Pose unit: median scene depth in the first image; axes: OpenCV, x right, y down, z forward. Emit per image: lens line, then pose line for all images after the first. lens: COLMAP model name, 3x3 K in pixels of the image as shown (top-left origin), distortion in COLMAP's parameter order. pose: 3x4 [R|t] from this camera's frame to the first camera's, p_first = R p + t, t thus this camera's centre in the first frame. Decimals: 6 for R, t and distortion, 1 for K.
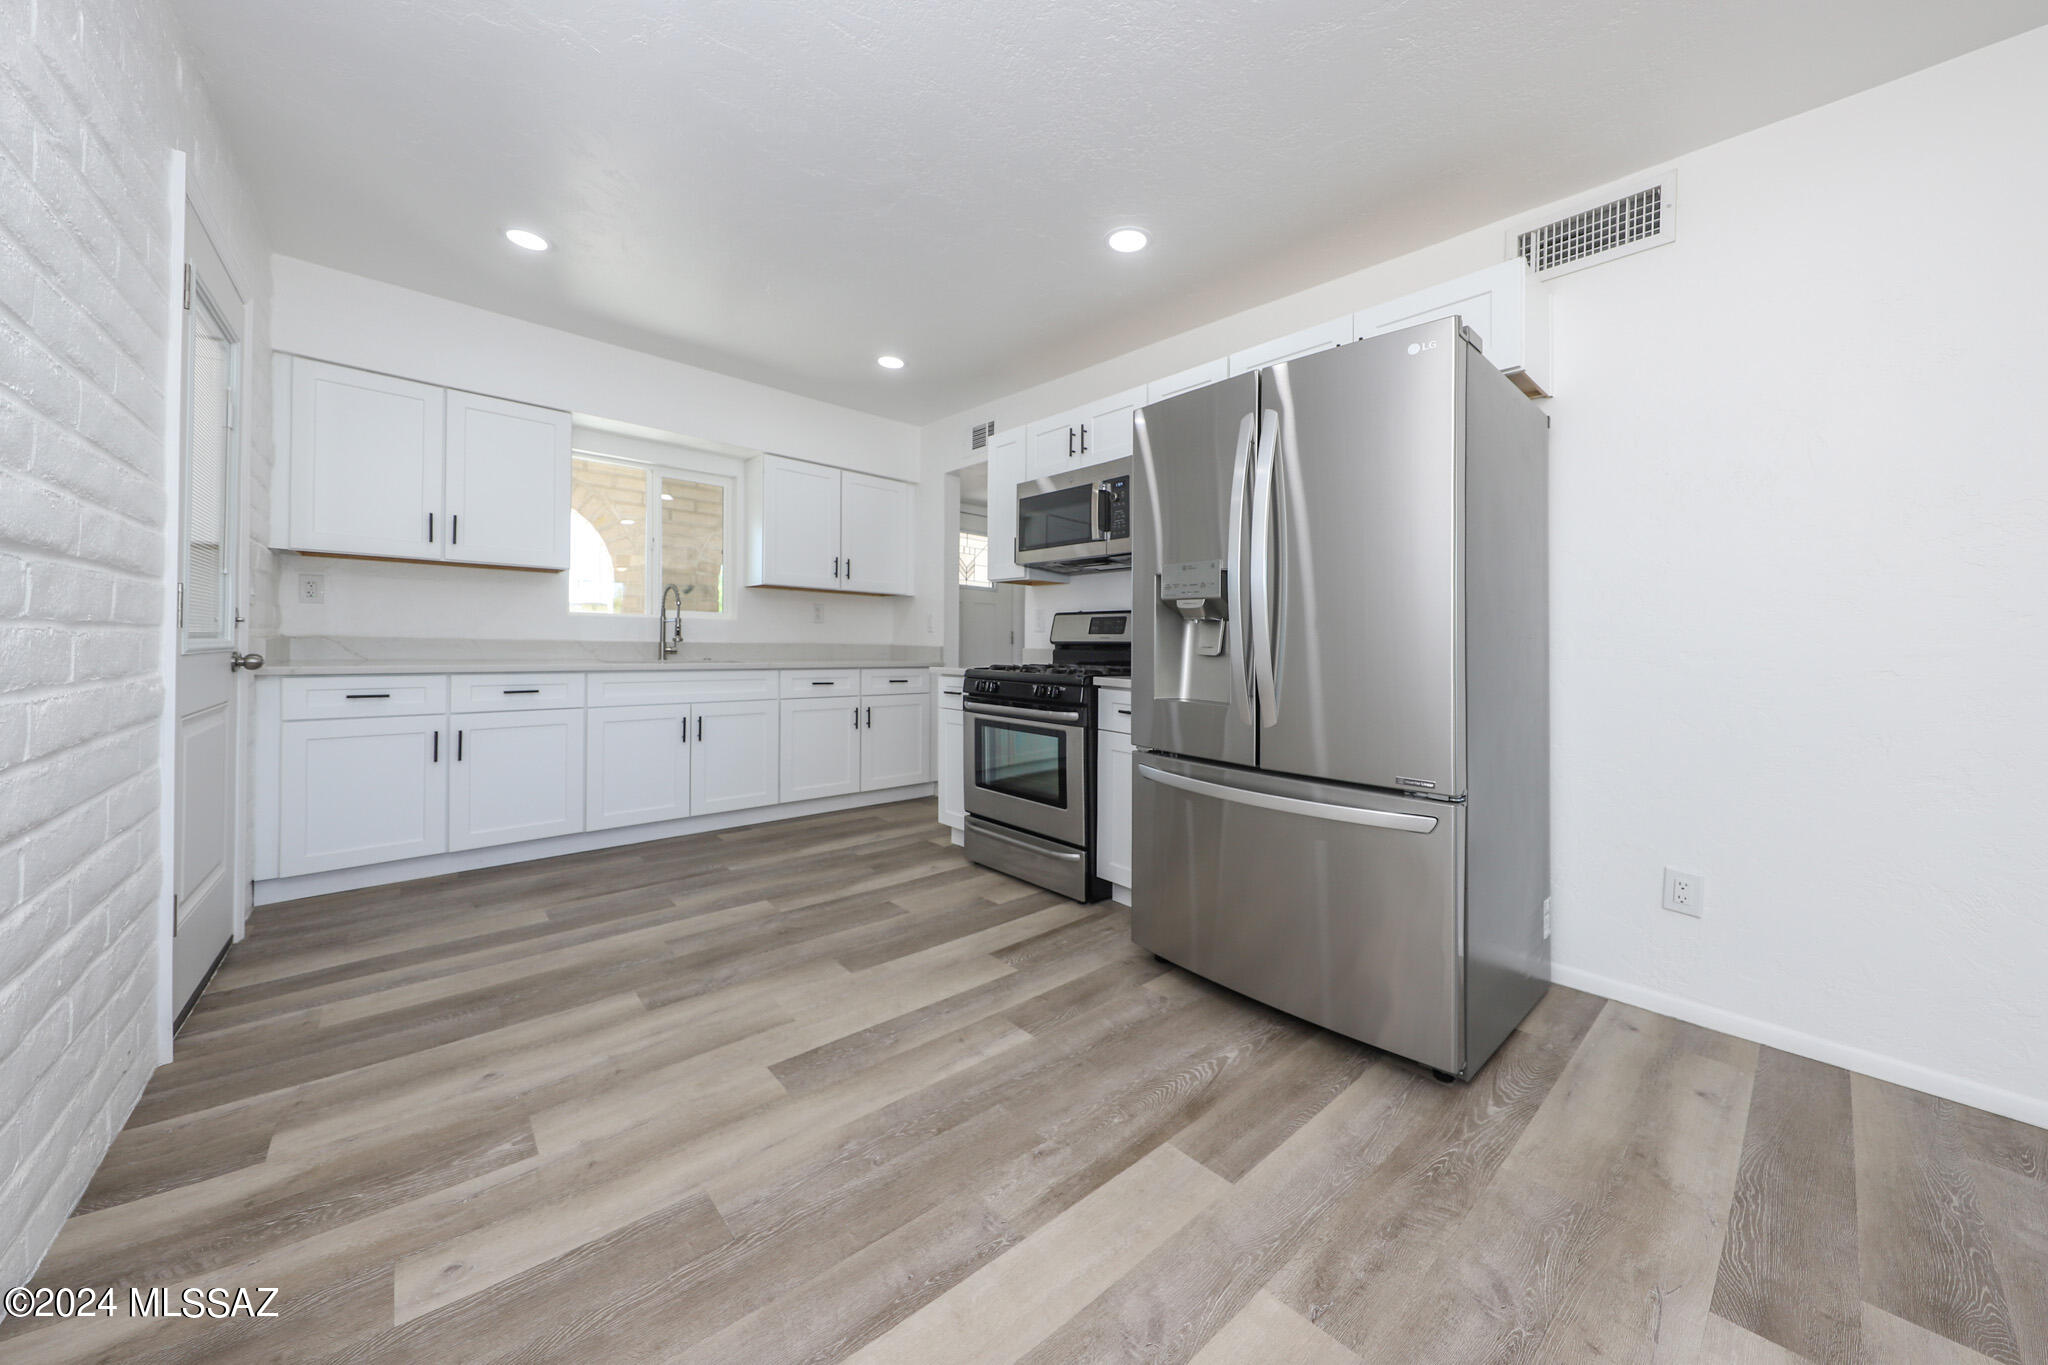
lens RADIAL K [[678.5, 0, 1035.0], [0, 678.5, 675.0], [0, 0, 1]] dist [-0.012839, -0.000063]
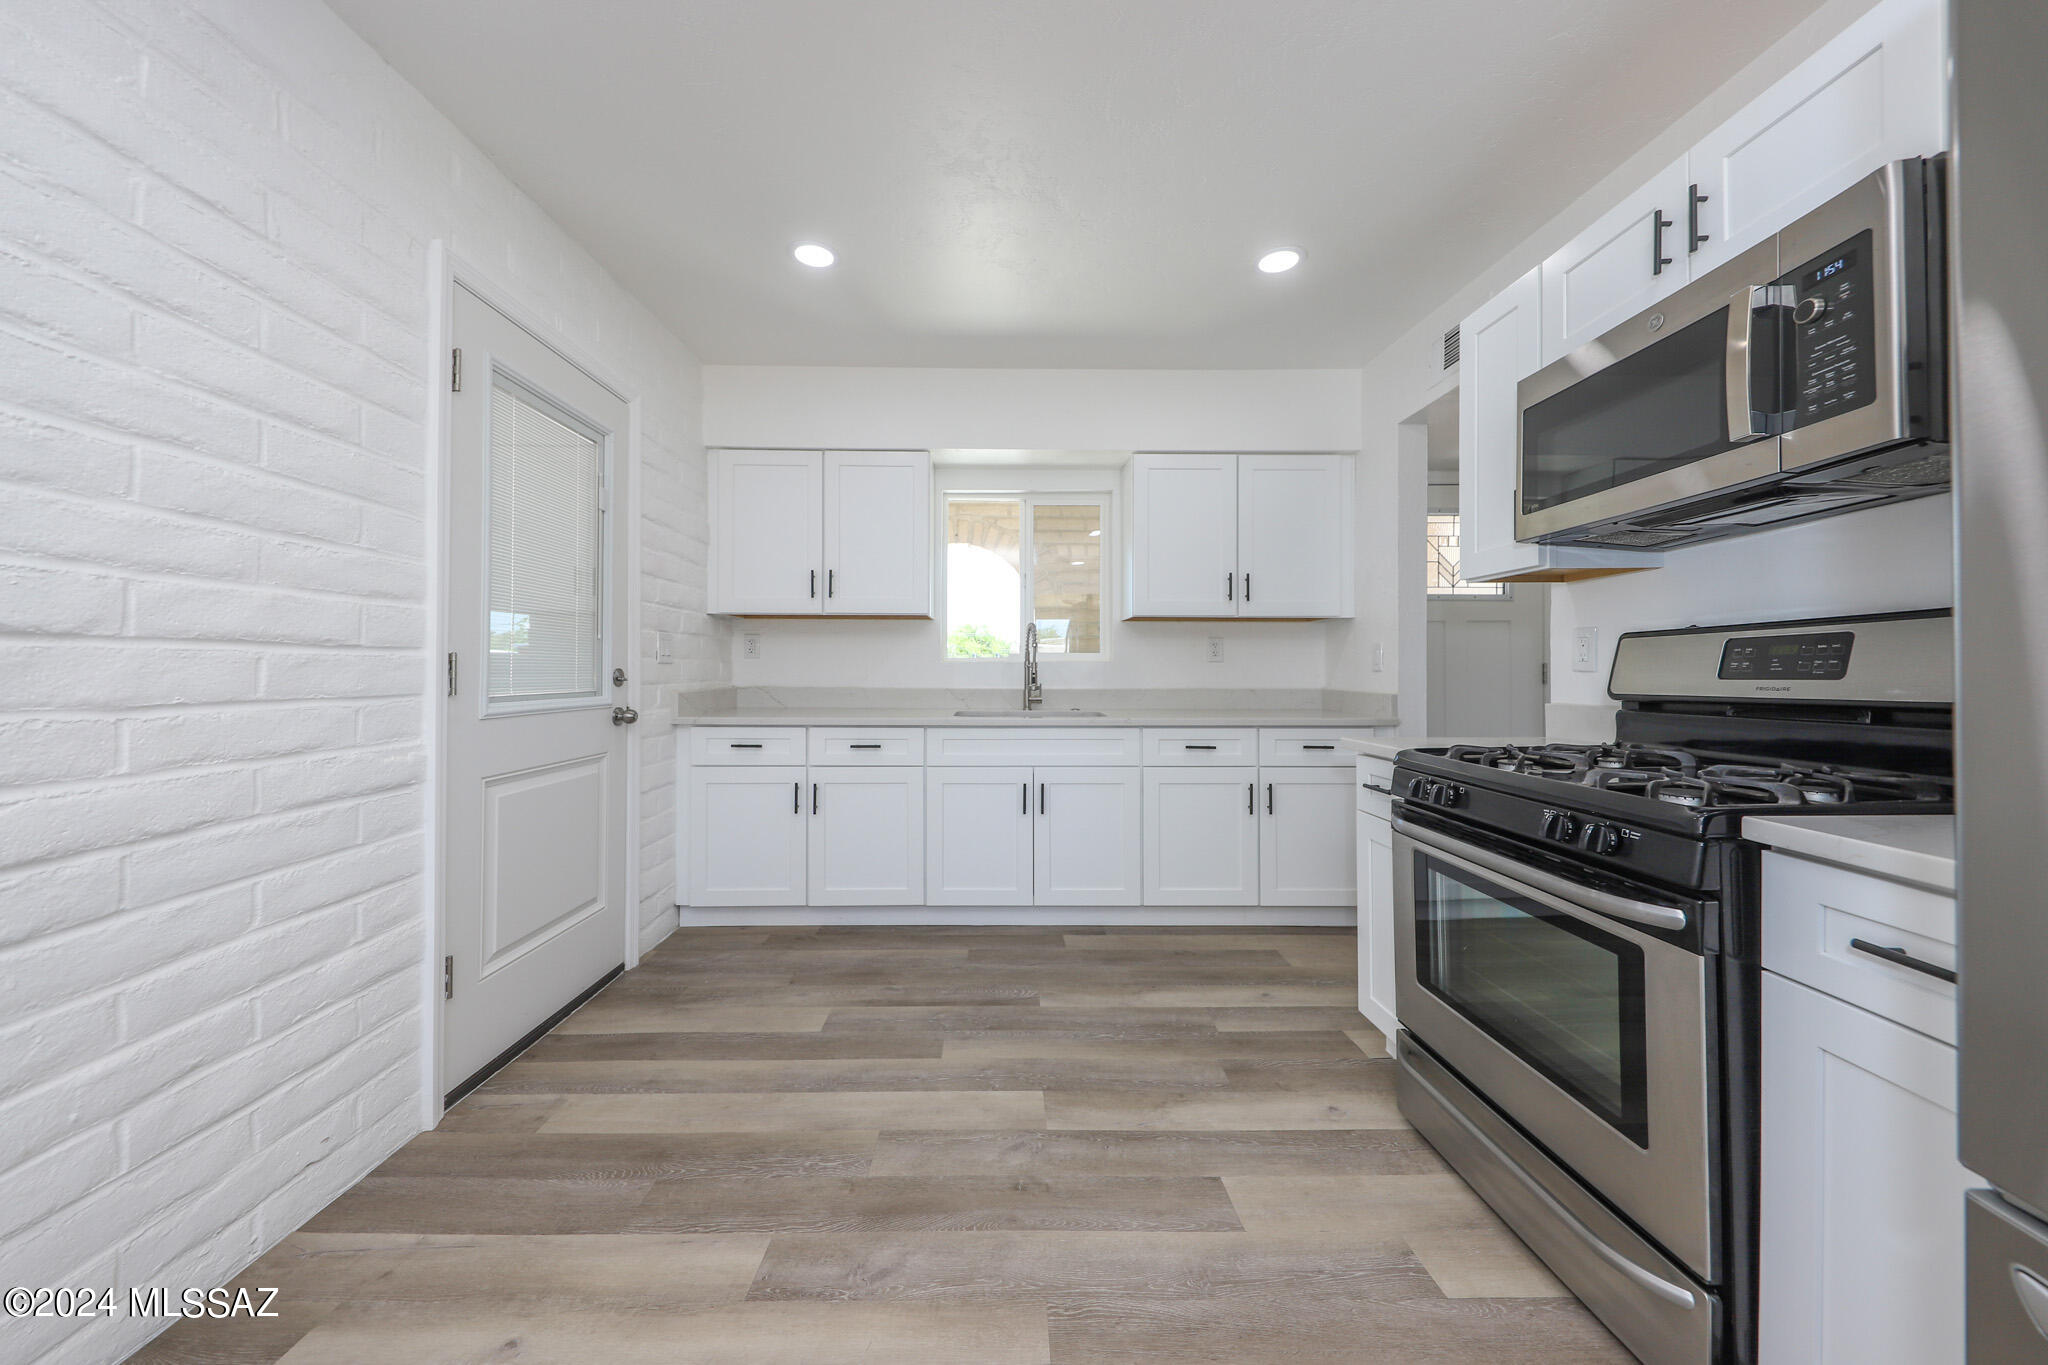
lens RADIAL K [[678.5, 0, 1035.0], [0, 678.5, 675.0], [0, 0, 1]] dist [-0.012839, -0.000063]
pose [[0.758325, -0.012513, -0.651756, 0.028418], [-0.017336, 0.999075, -0.039352, -0.041857], [0.651646, 0.041141, 0.757407, 0.429440]]
